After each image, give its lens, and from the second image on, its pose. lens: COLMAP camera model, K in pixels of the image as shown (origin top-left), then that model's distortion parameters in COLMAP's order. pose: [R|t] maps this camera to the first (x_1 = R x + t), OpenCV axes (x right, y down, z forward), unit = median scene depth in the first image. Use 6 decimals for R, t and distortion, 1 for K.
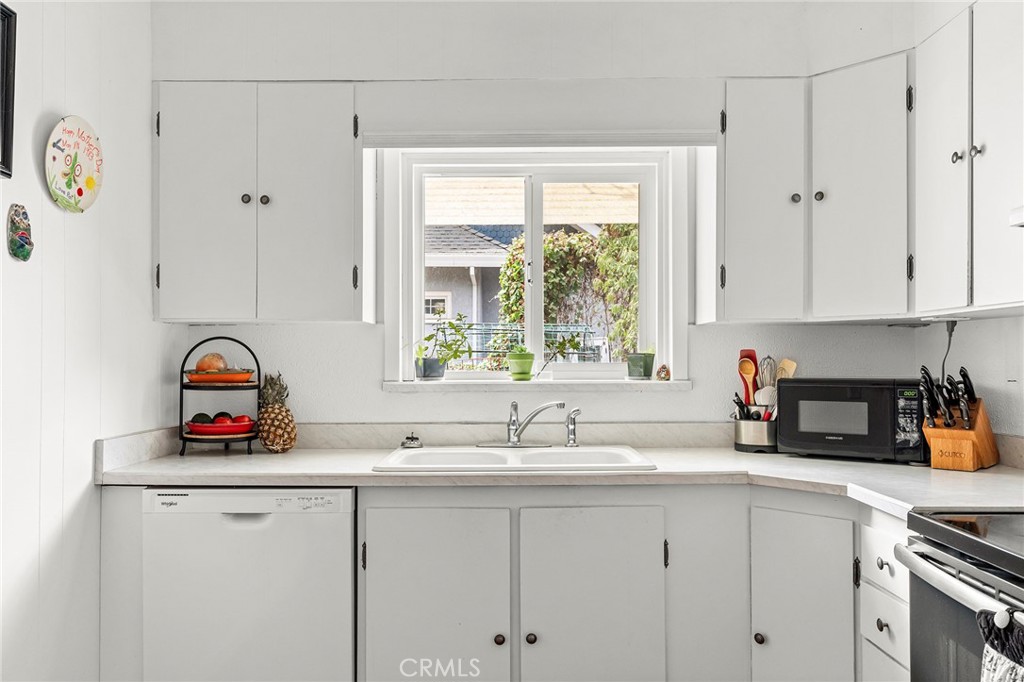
lens RADIAL K [[779.2, 0, 512.1], [0, 779.2, 348.9], [0, 0, 1]] dist [-0.002604, 0.006654]
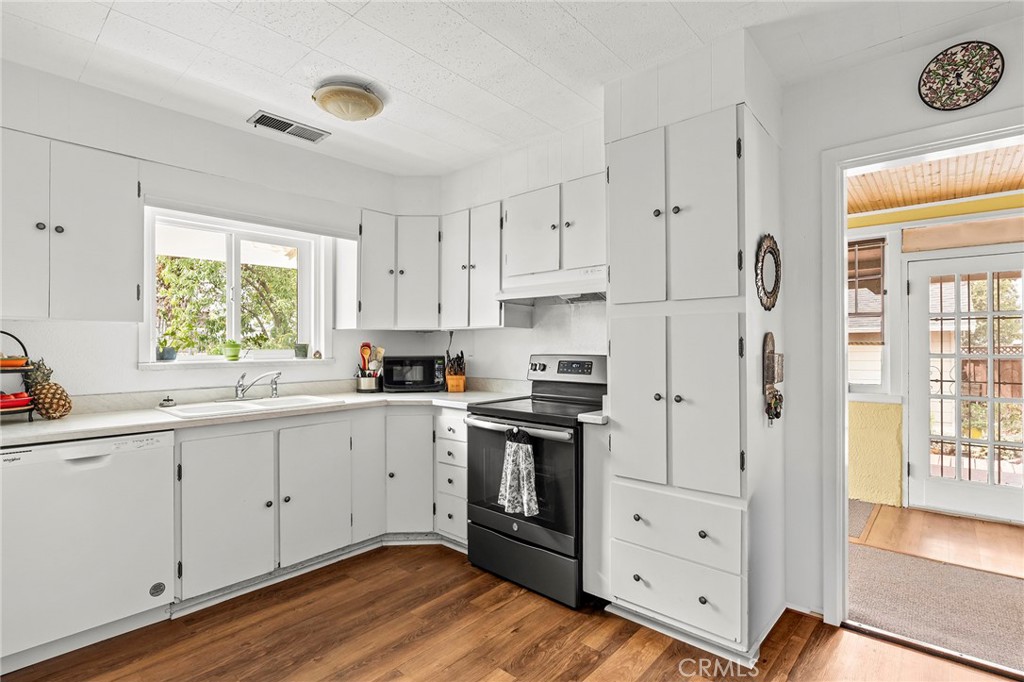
lens RADIAL K [[512.0, 0, 519.2], [0, 512.0, 346.9], [0, 0, 1]] dist [-0.002887, 0.000636]
pose [[0.645519, -0.002236, 0.763741, -0.472731], [-0.009777, 0.999890, 0.011191, -0.006991], [-0.763682, -0.014691, 0.645426, -0.171439]]
